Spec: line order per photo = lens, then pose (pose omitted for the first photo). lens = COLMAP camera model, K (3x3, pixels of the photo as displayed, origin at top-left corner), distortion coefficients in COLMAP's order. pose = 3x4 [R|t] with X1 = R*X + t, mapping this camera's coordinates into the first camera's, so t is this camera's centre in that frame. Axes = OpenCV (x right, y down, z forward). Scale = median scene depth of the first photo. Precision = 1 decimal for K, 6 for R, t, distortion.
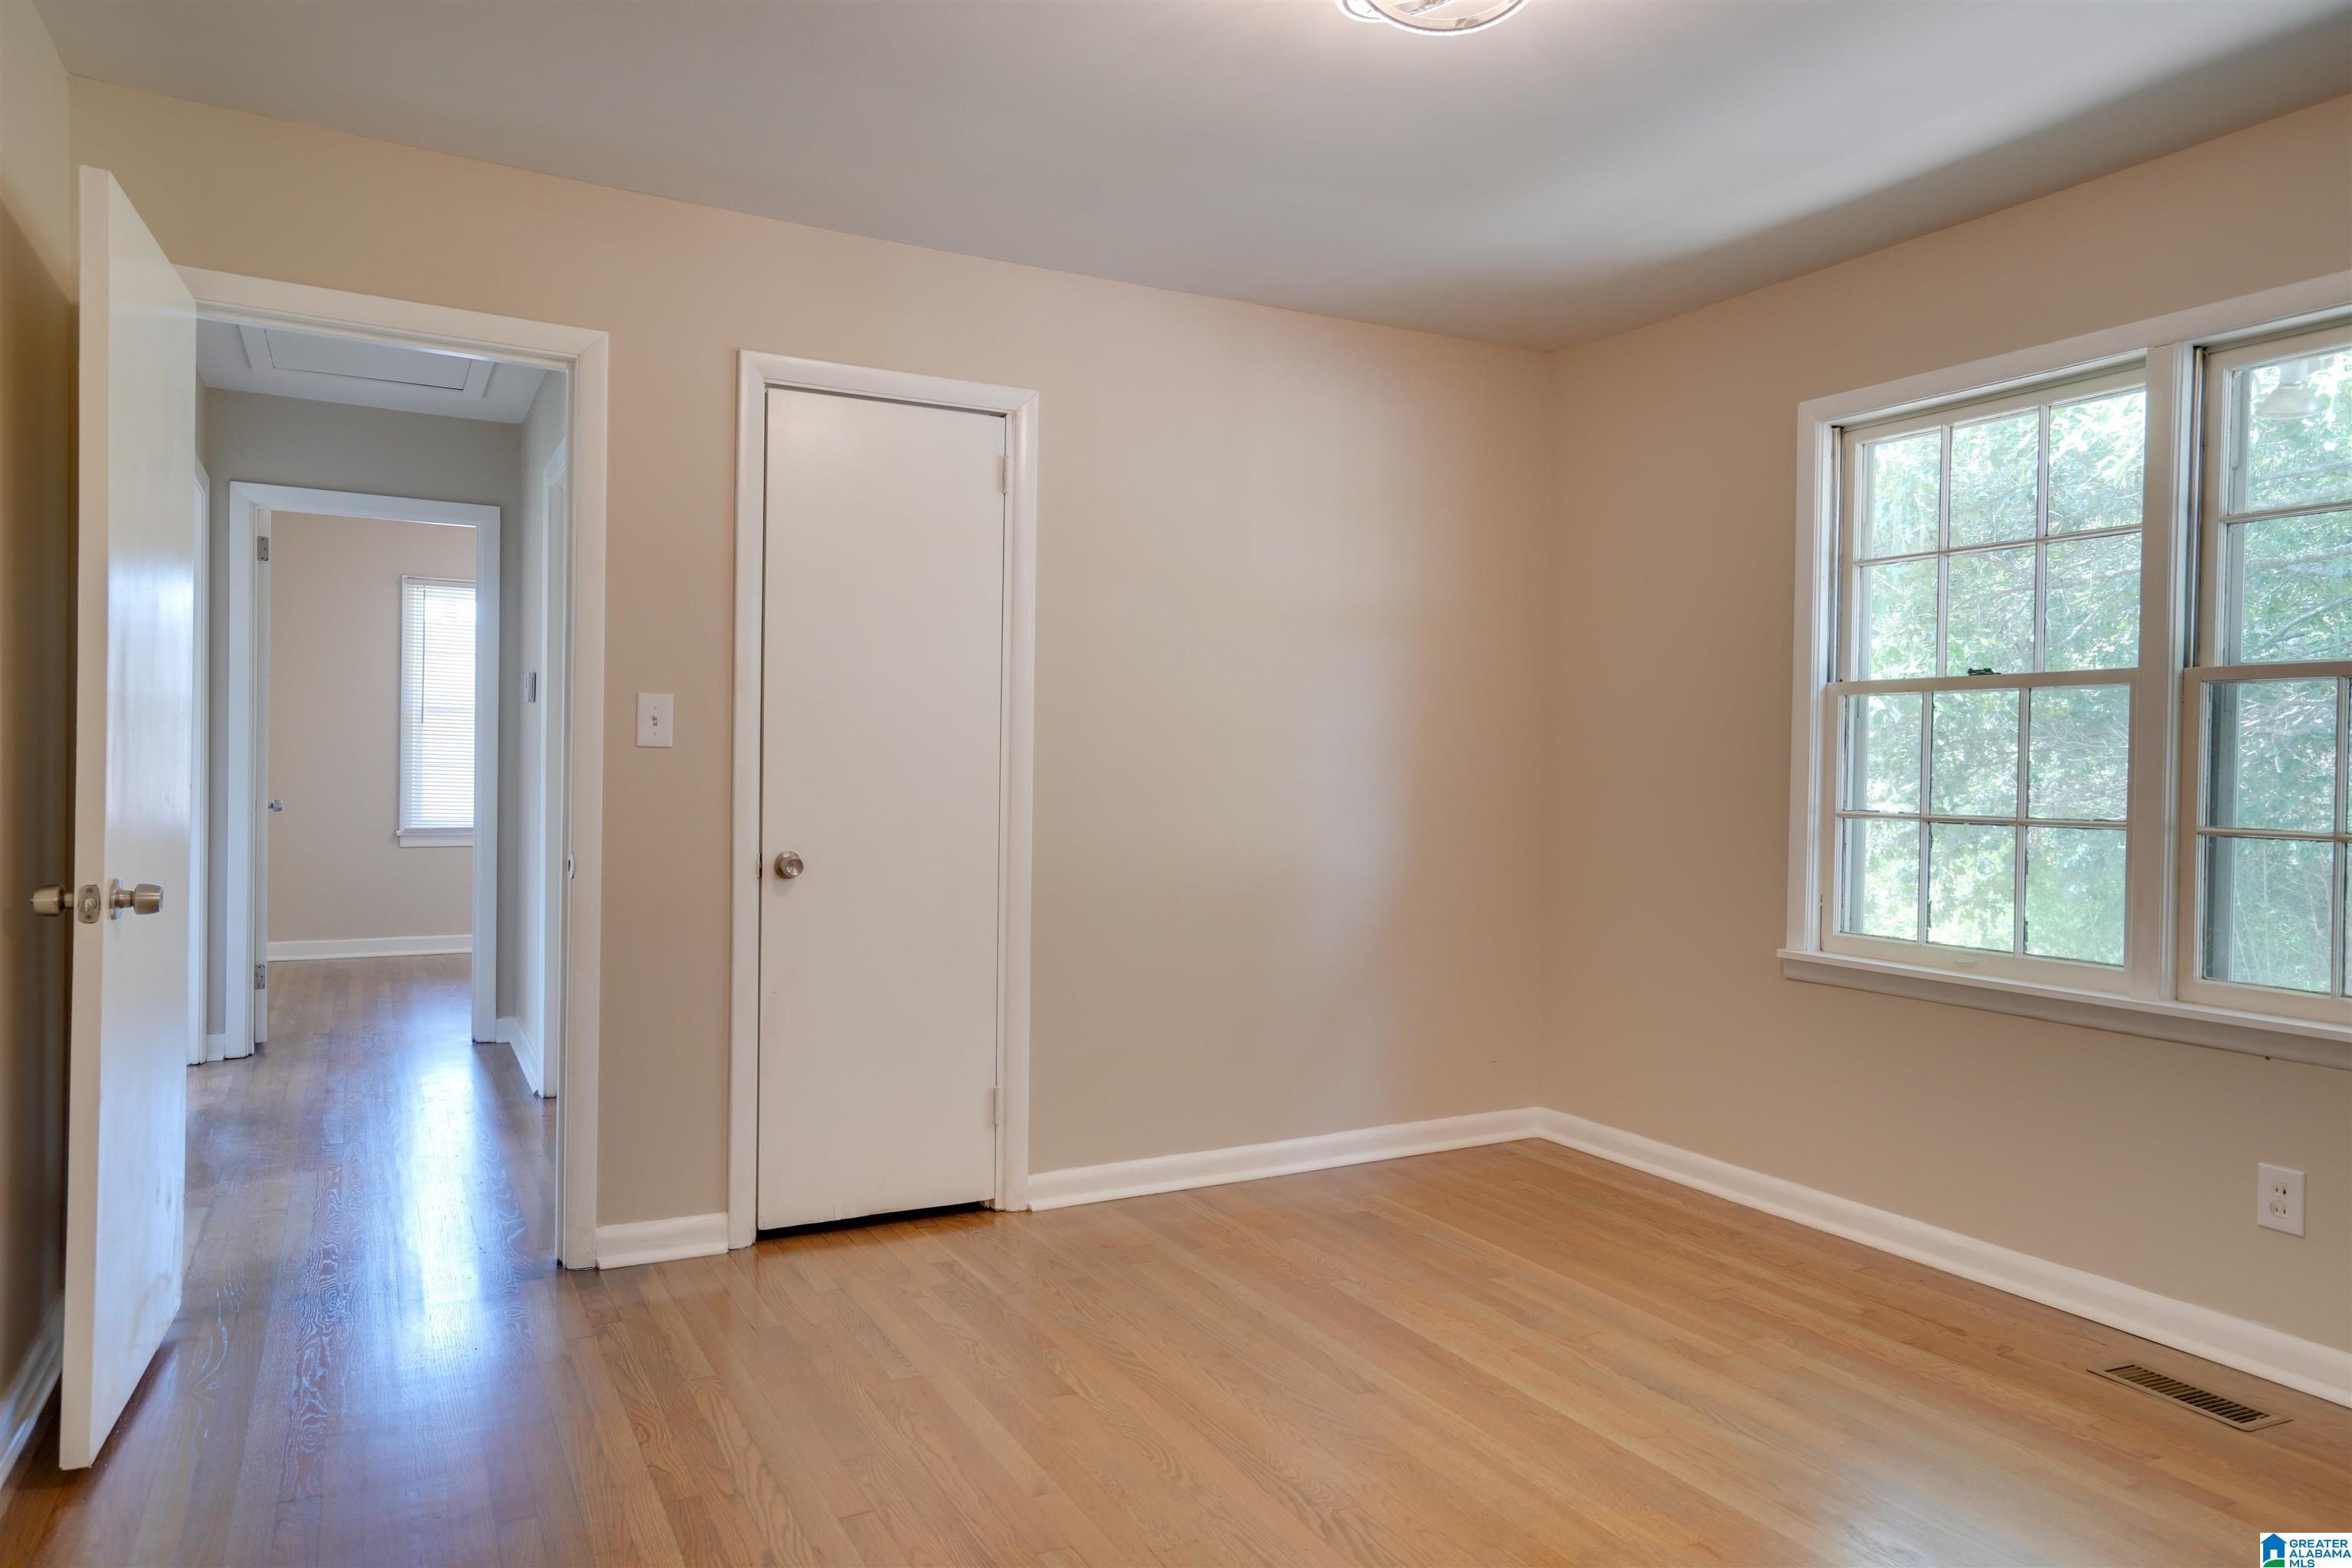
lens RADIAL K [[1514.6, 0, 1181.6], [0, 1514.6, 781.4], [0, 0, 1]] dist [0.003294, 0.002825]
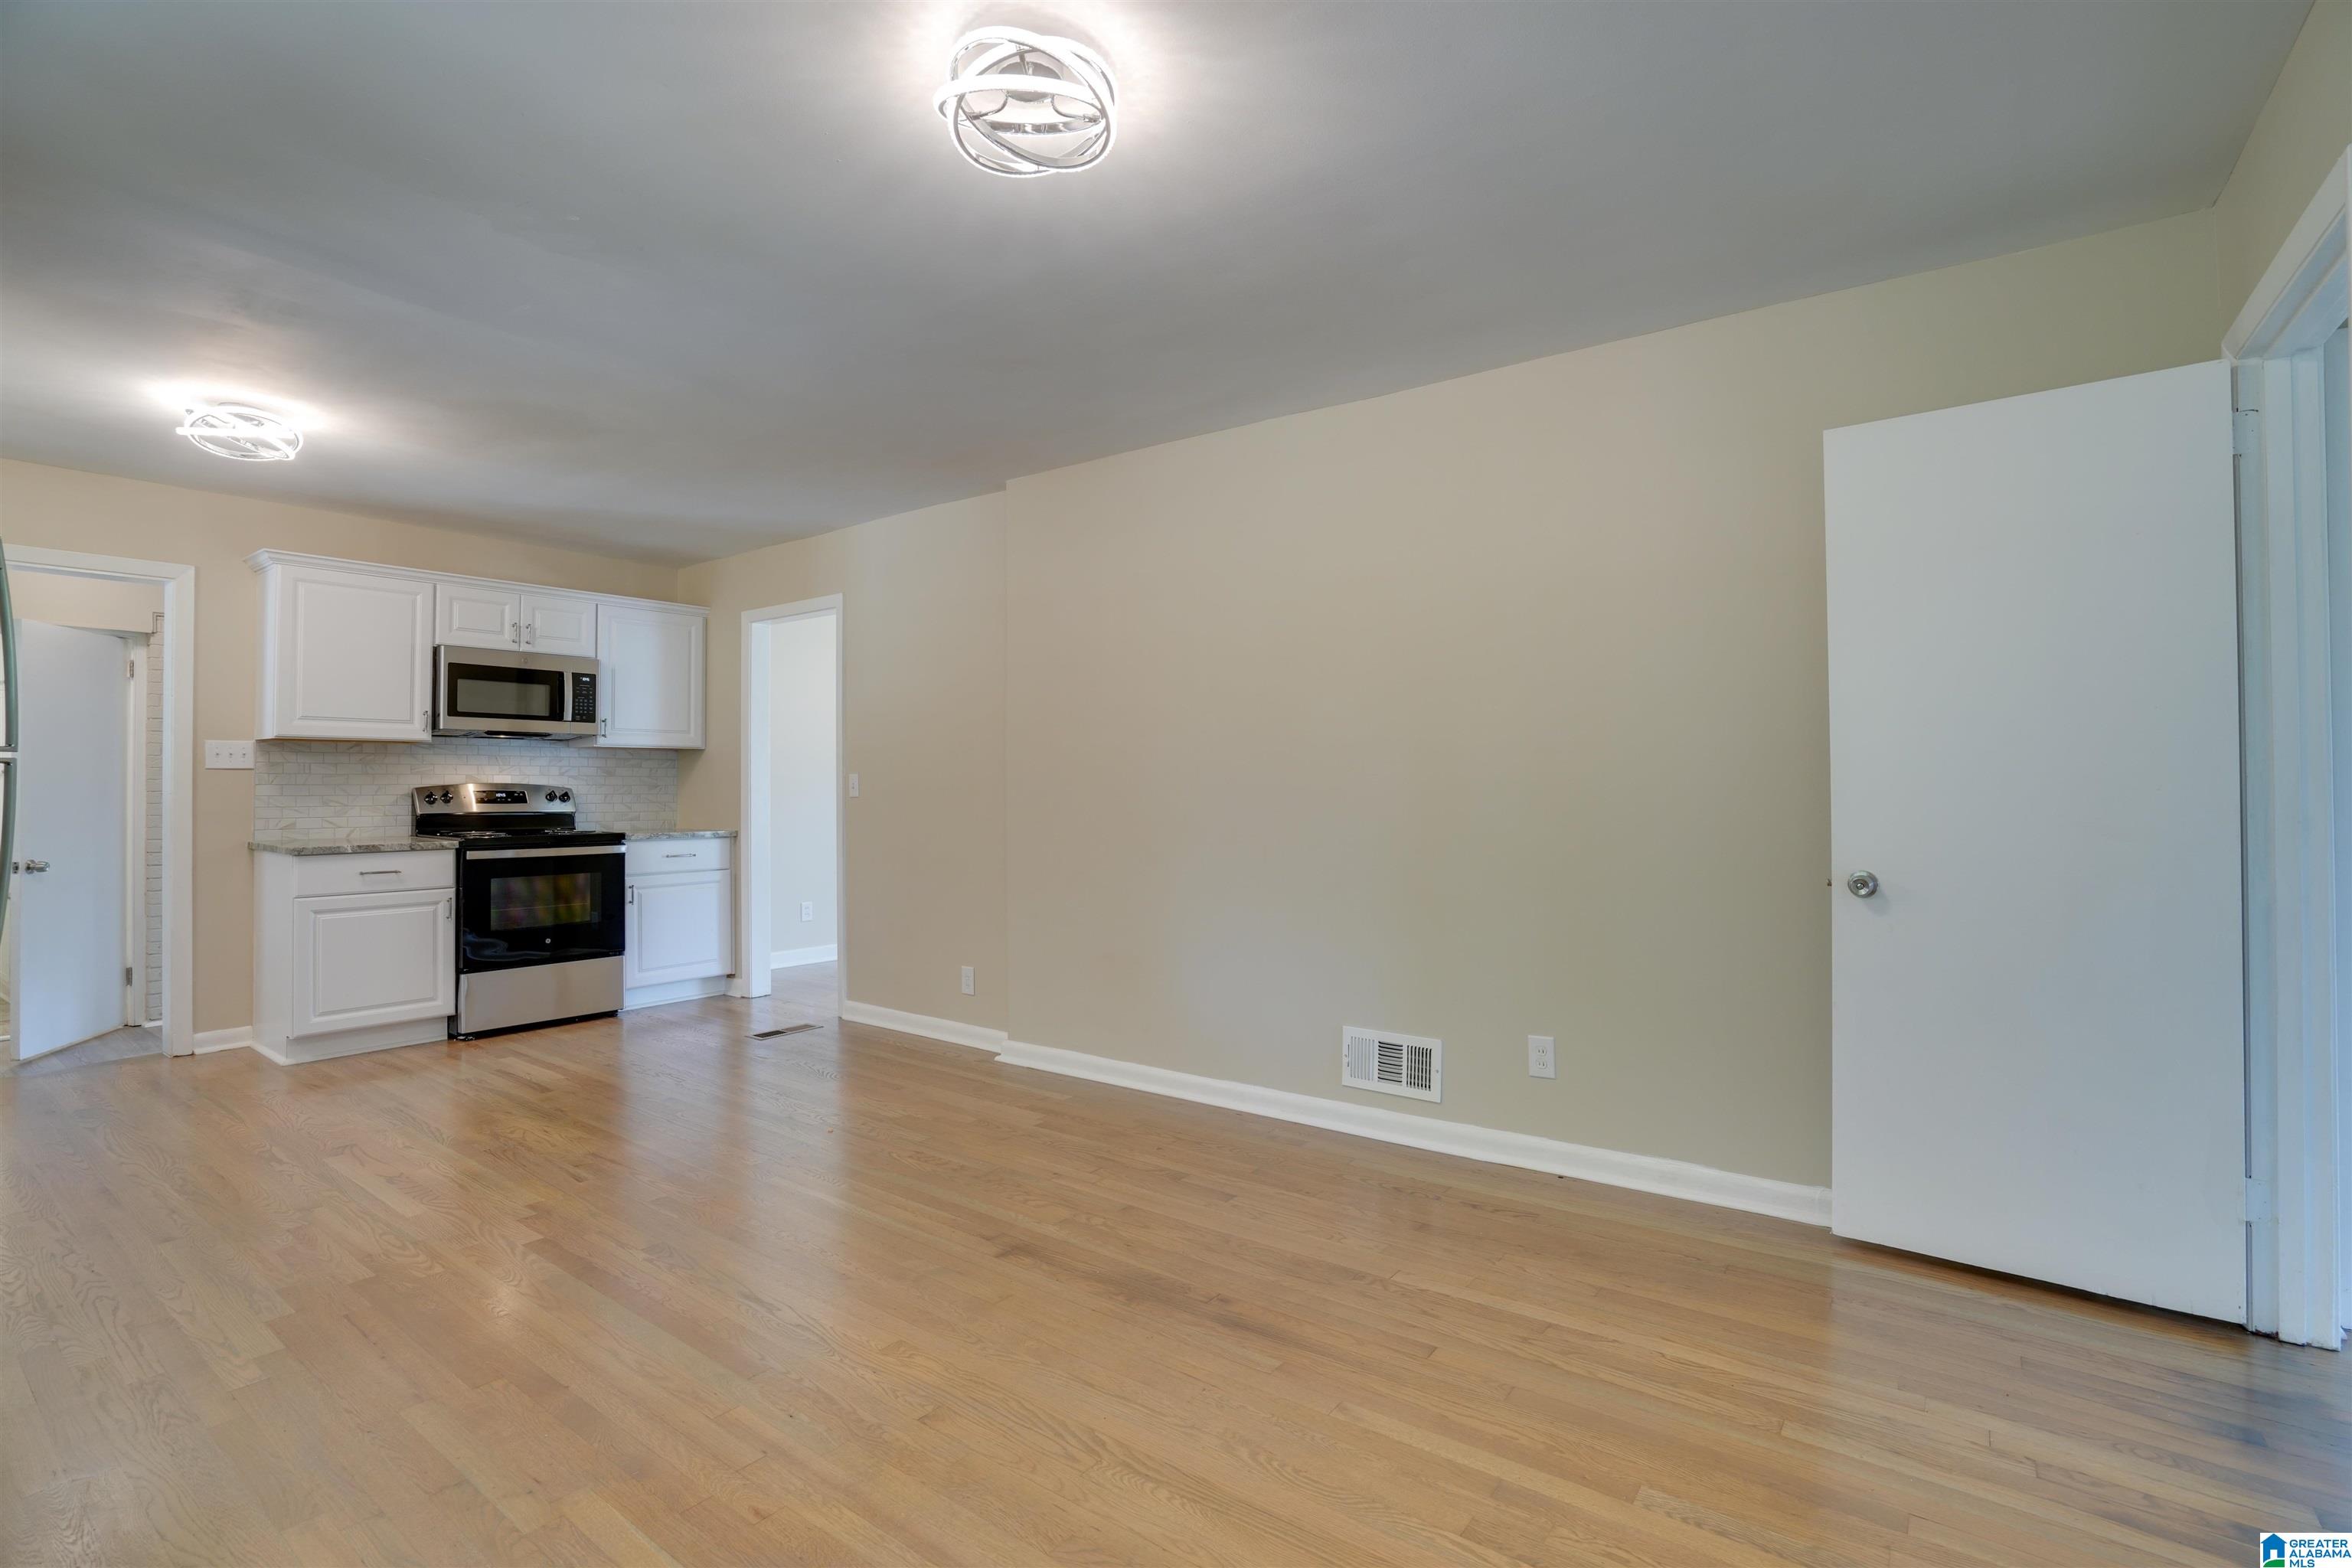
lens RADIAL K [[1086.7, 0, 1185.0], [0, 1086.7, 769.7], [0, 0, 1]] dist [-0.057503, 0.020882]
pose [[-0.903453, -0.019458, -0.428246, 0.256301], [-0.016514, 0.999808, -0.010590, -0.009933], [0.428370, -0.002495, -0.903600, 1.145198]]
